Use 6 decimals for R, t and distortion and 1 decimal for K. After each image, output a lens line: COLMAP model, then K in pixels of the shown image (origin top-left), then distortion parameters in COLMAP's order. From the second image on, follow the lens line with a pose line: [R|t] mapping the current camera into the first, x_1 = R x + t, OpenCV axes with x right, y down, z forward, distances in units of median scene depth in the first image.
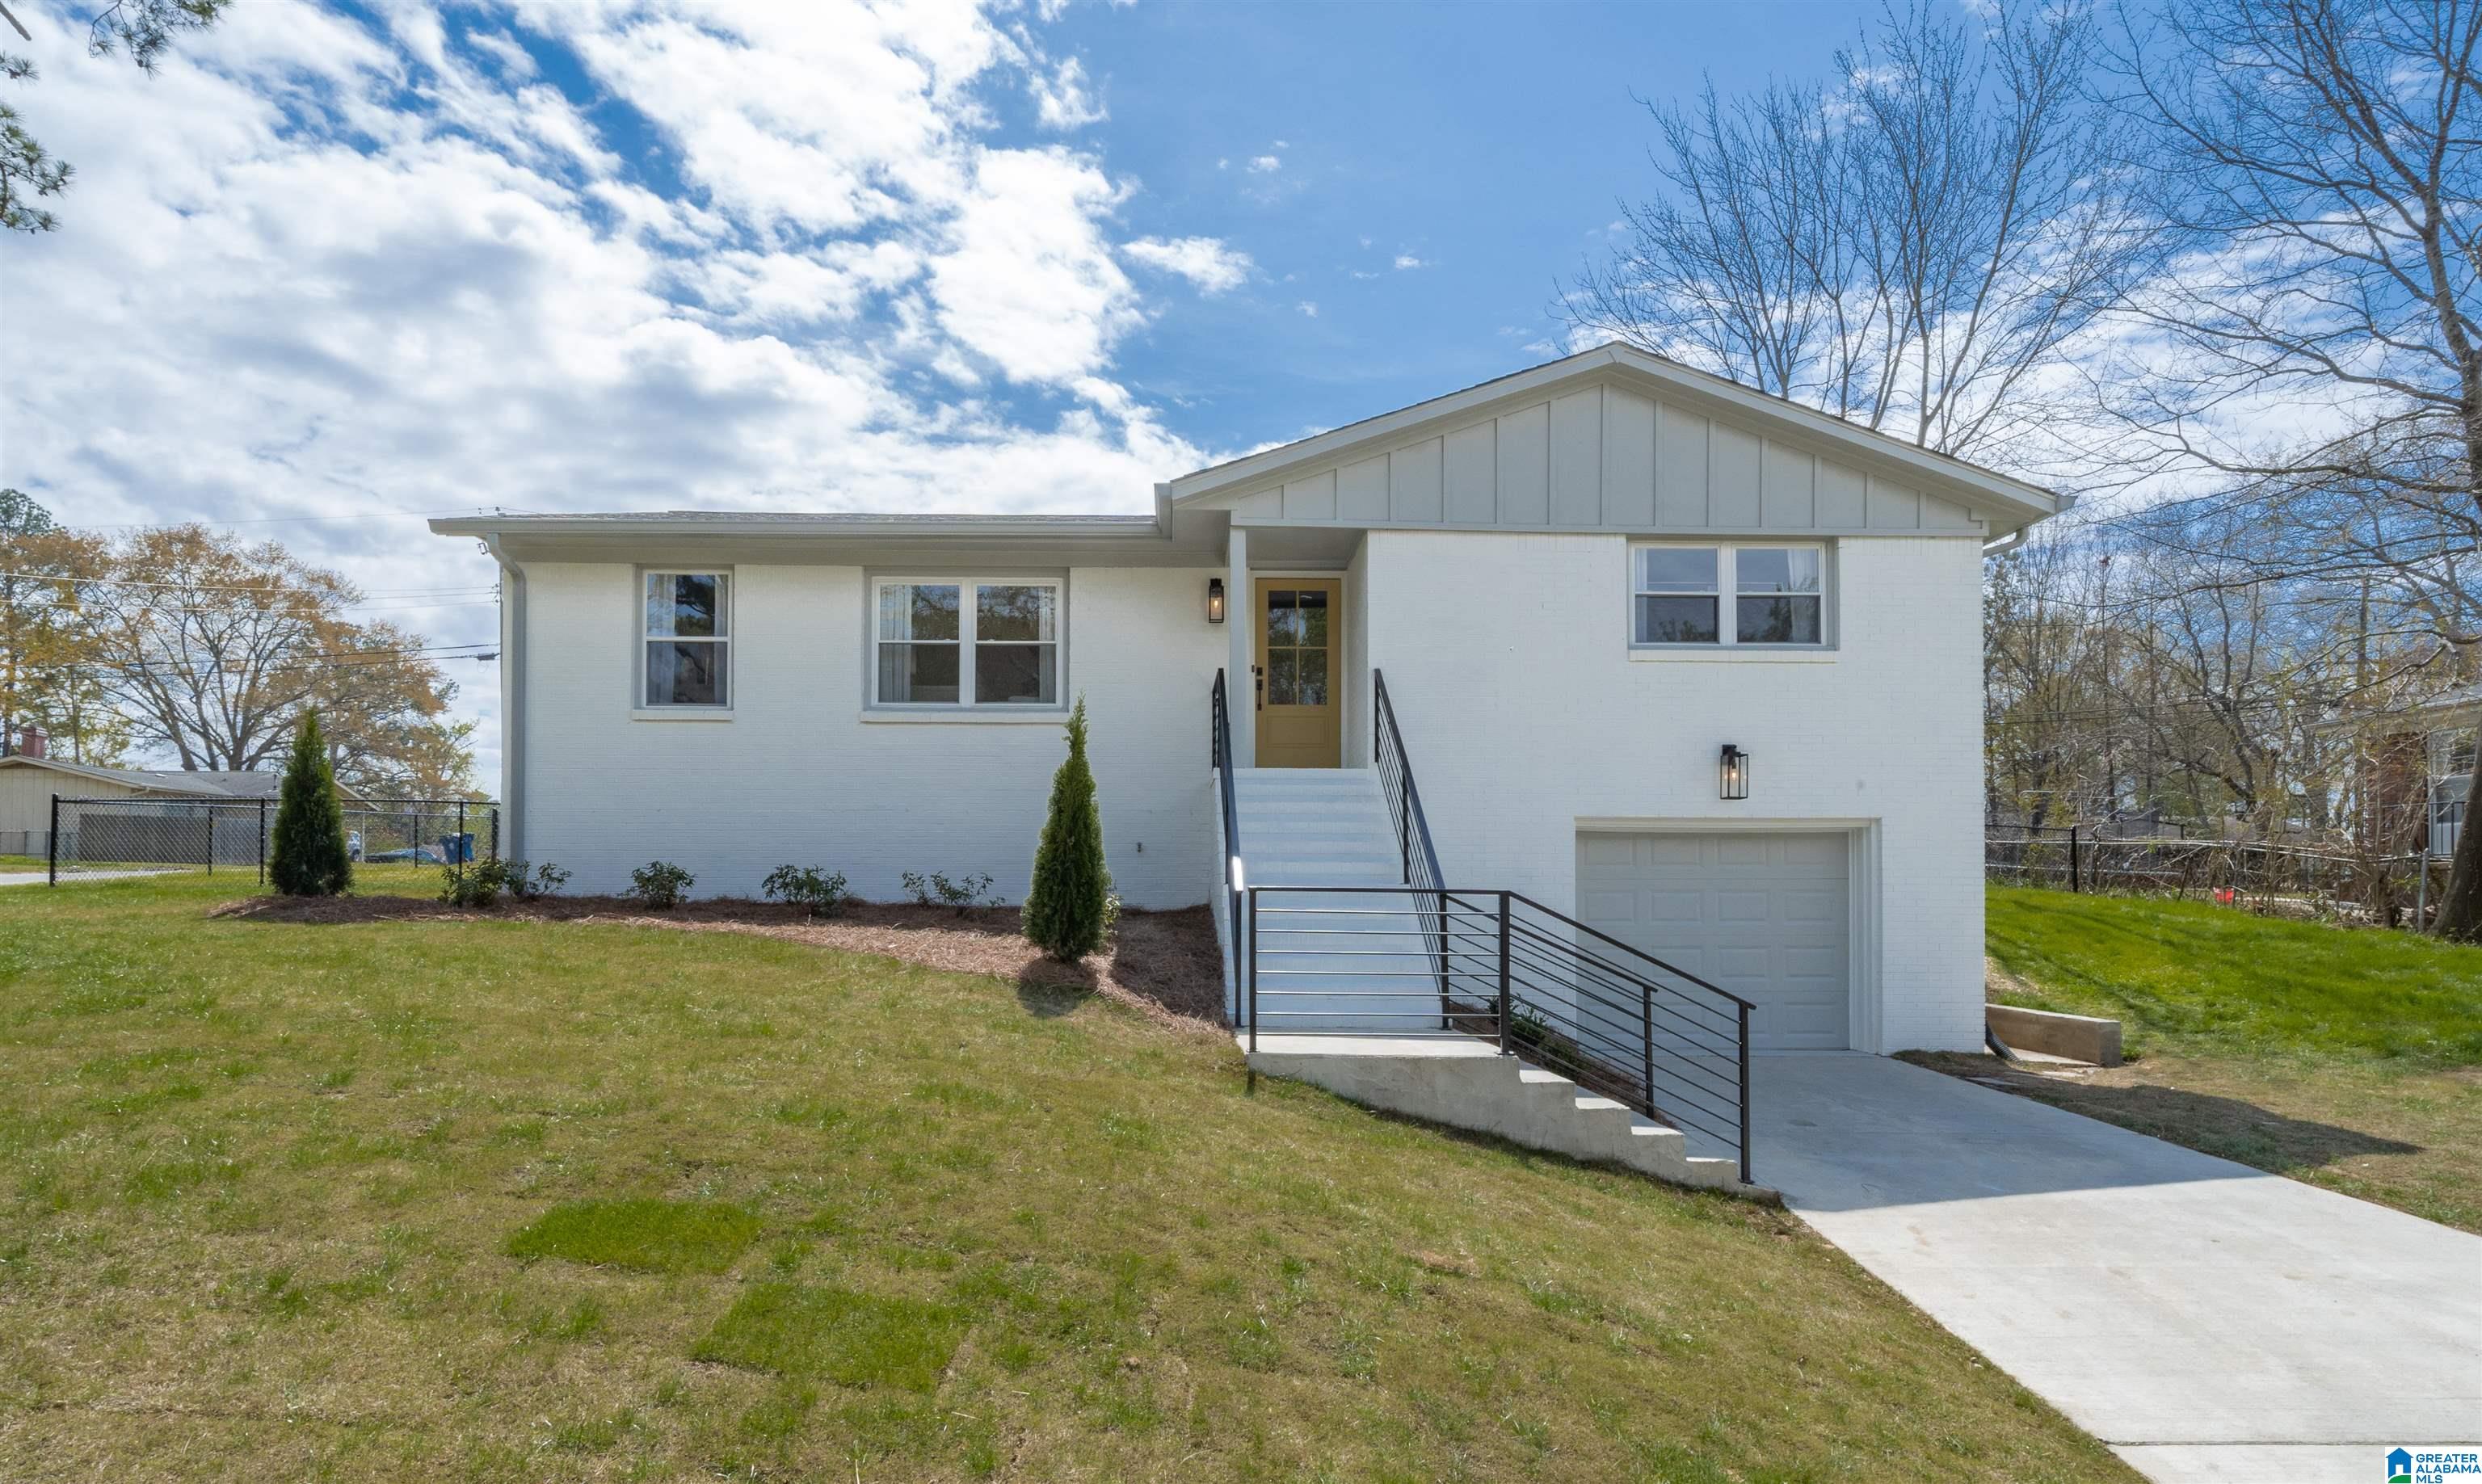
lens RADIAL K [[1320.0, 0, 1240.2], [0, 1320.0, 903.3], [0, 0, 1]] dist [0.002320, 0.000341]
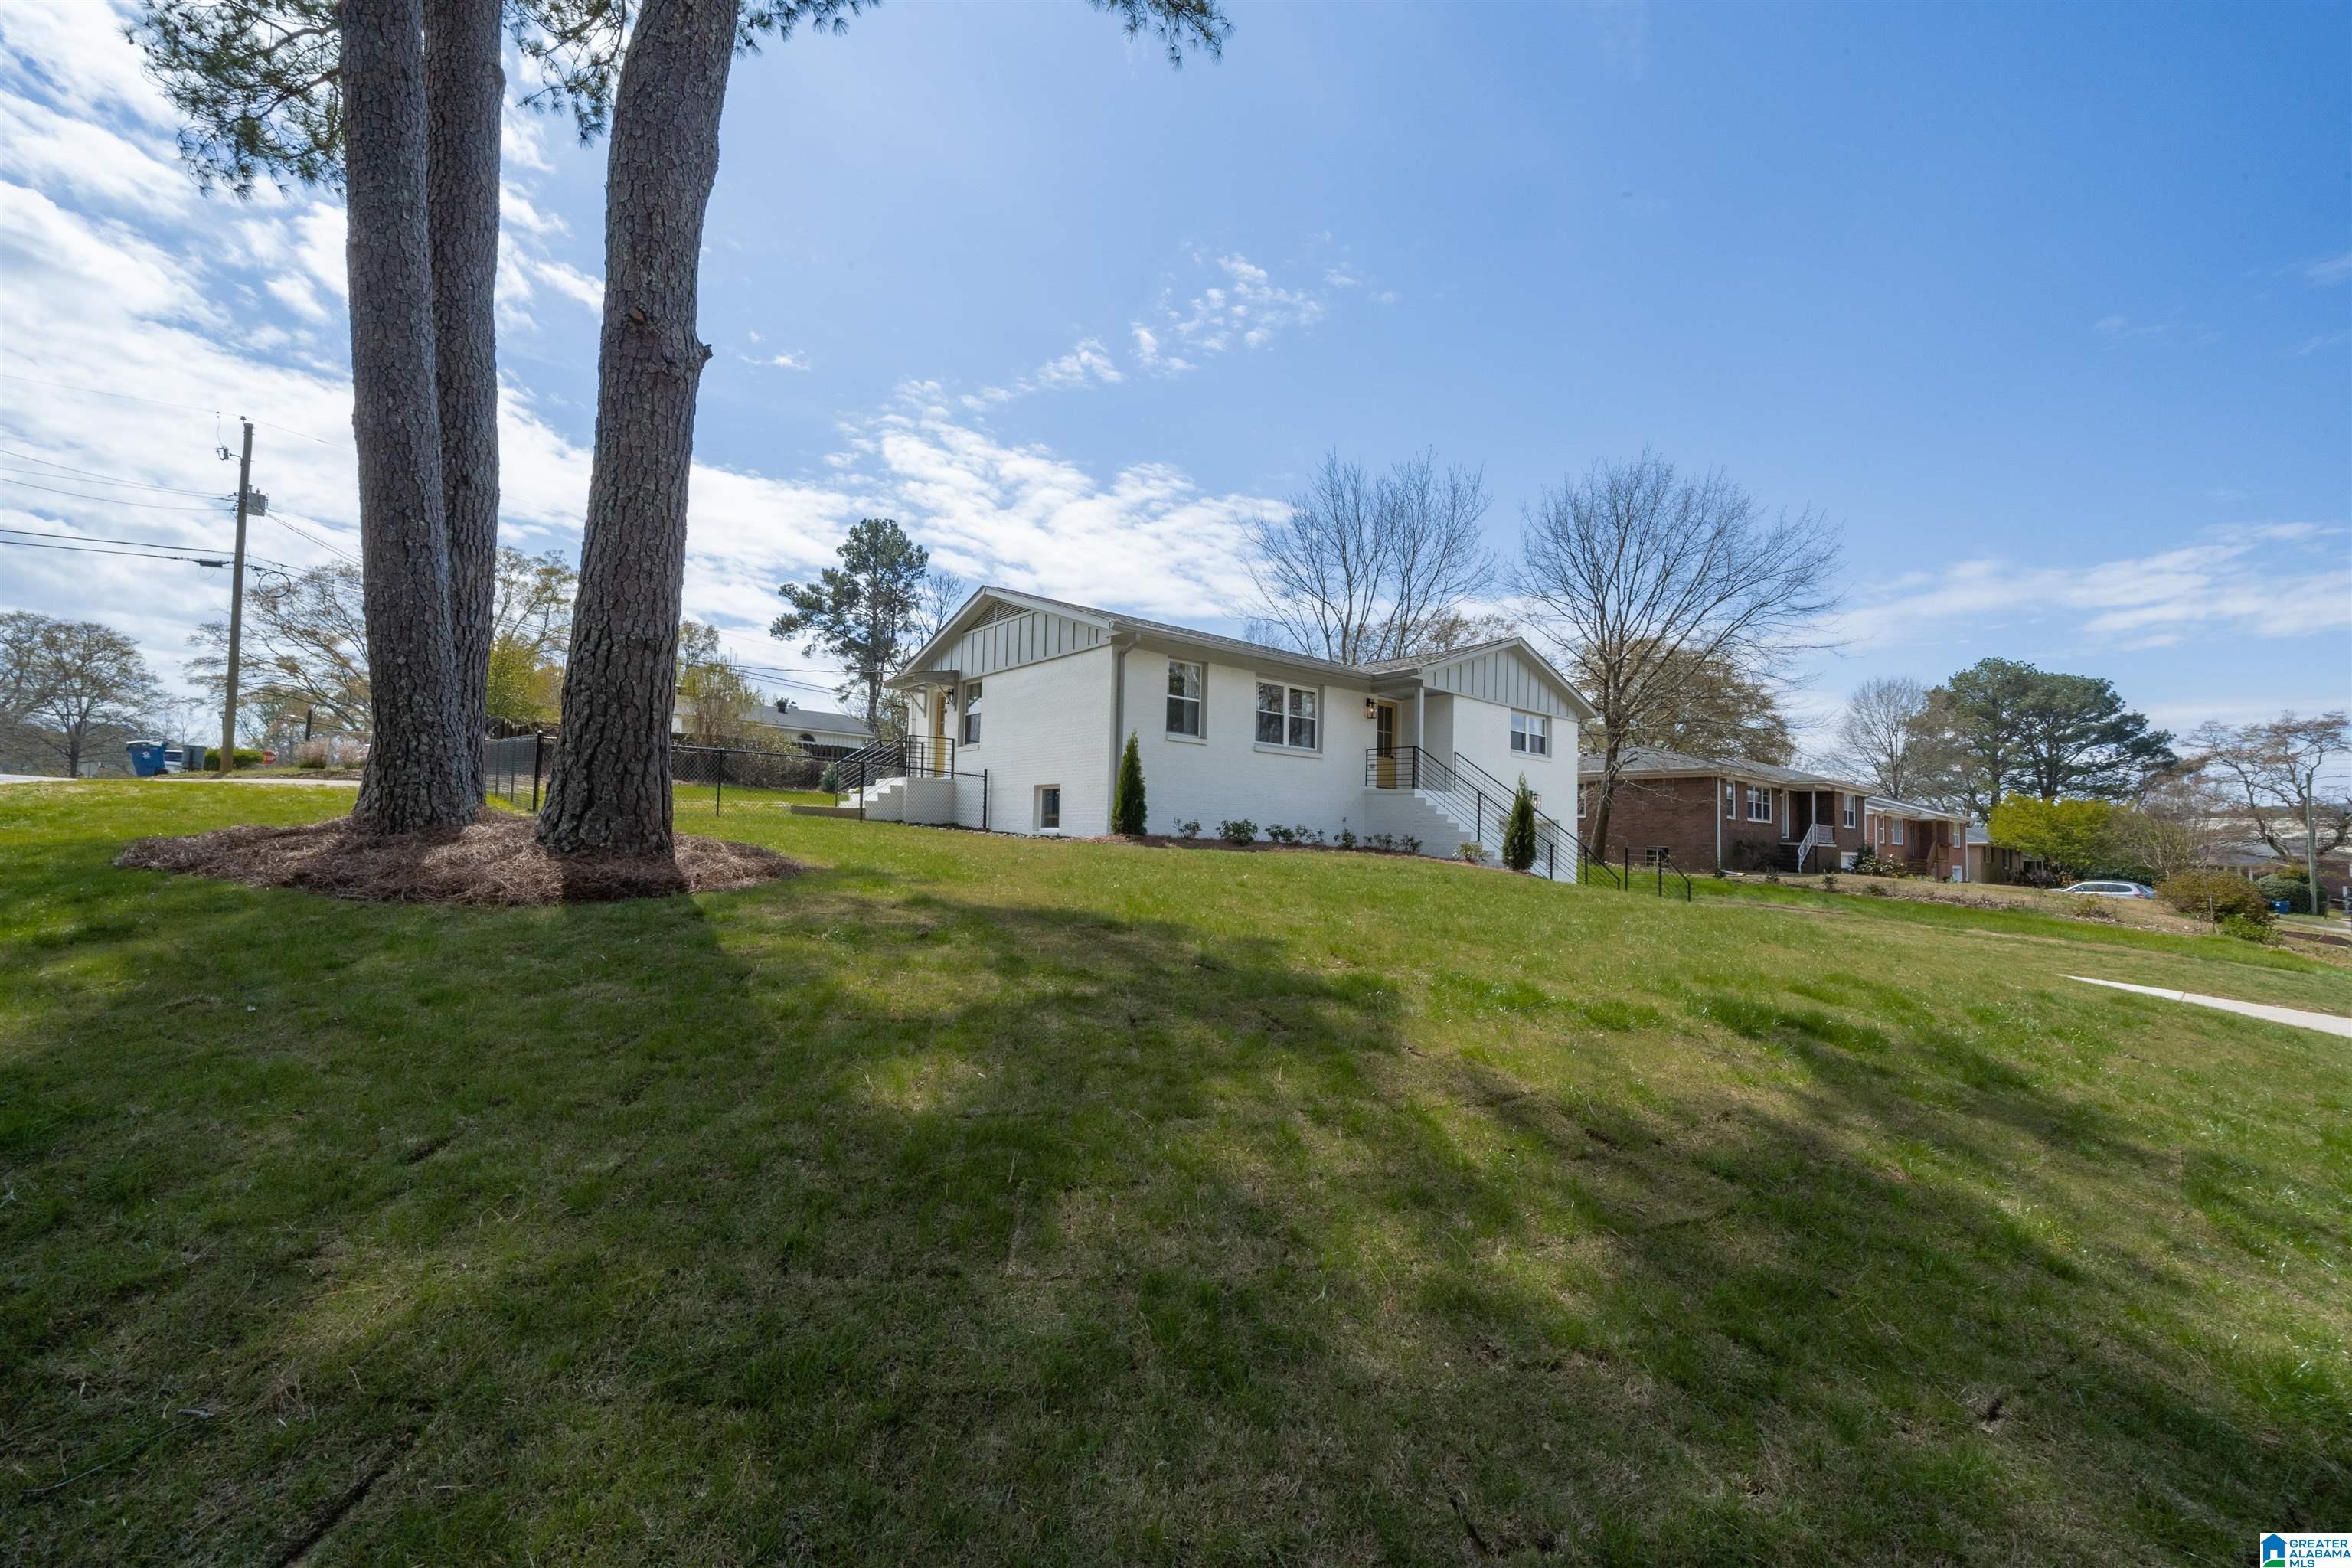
lens RADIAL K [[950.8, 0, 1115.8], [0, 950.8, 775.0], [0, 0, 1]] dist [-0.001540, -0.000214]
pose [[0.792042, 0.064962, 0.607000, -1.302462], [-0.036910, 0.997599, -0.058602, -0.009460], [-0.609349, 0.024011, 0.792538, 0.001252]]
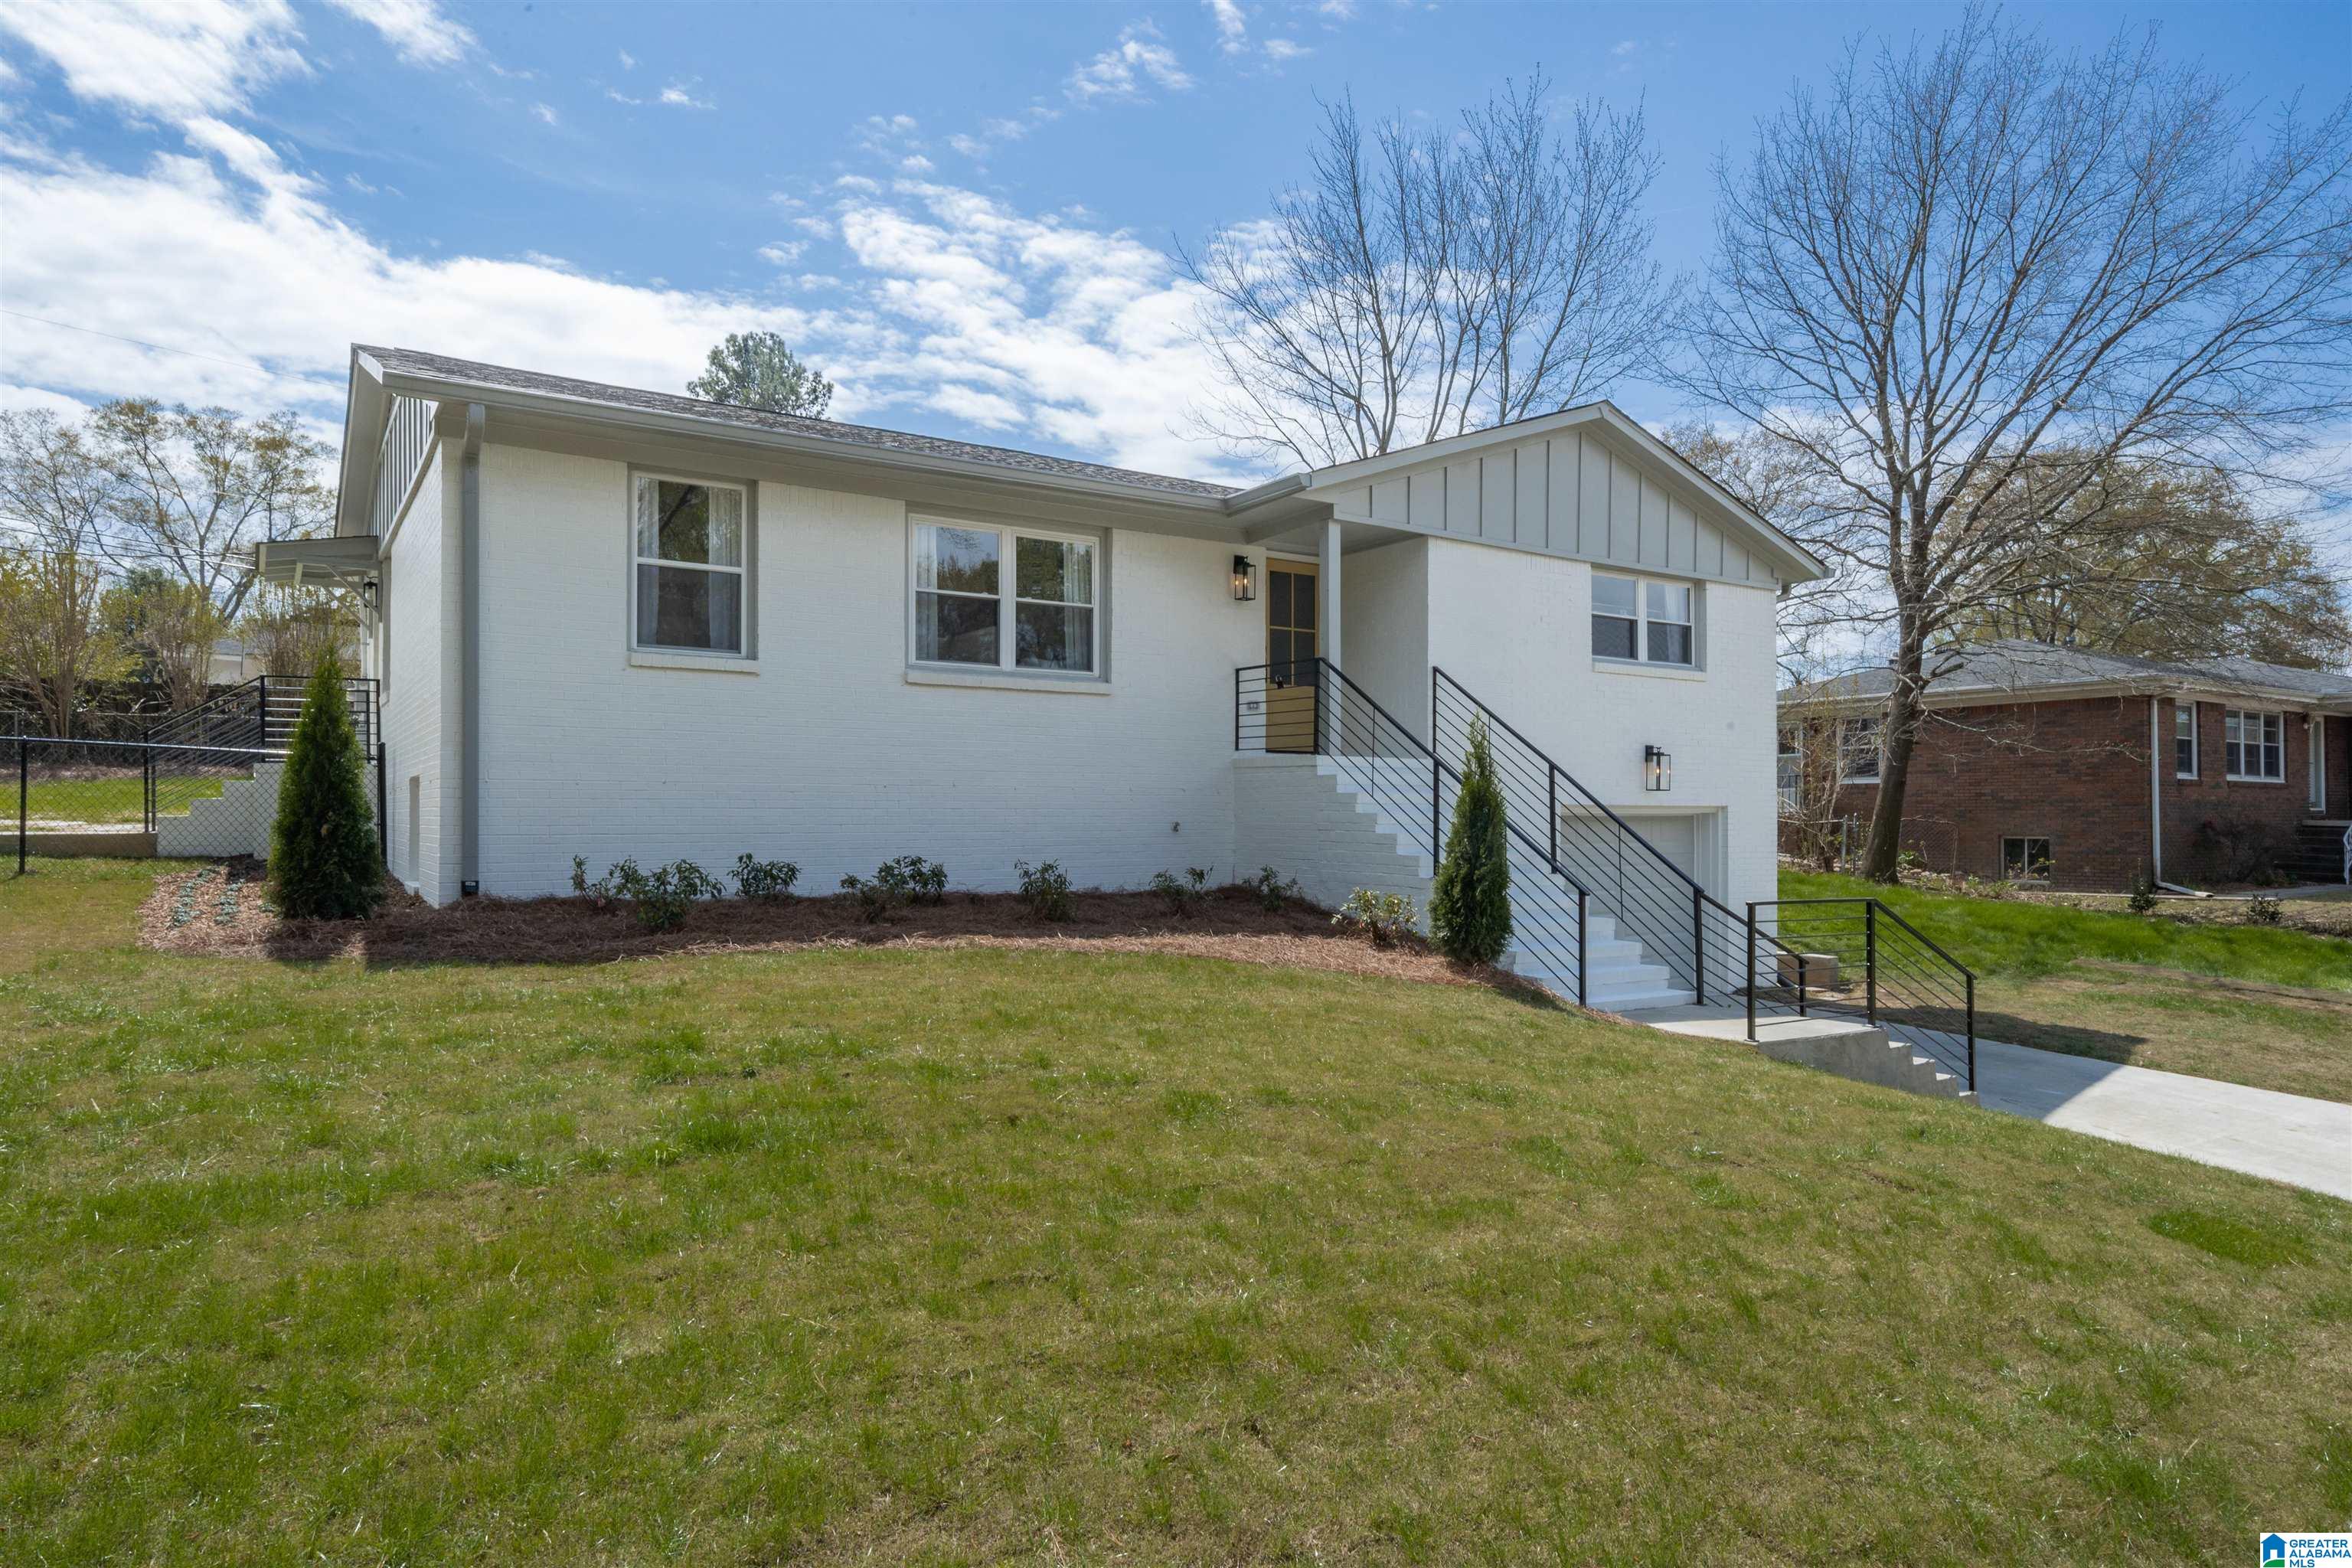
lens RADIAL K [[1374.1, 0, 1176.0], [0, 1374.1, 784.0], [0, 0, 1]] dist [0.029175, 0.002821]
pose [[0.849023, 0.011913, 0.528222, -0.601463], [-0.006699, 0.999908, -0.011784, -0.061296], [-0.528314, 0.006466, 0.849024, 0.146208]]
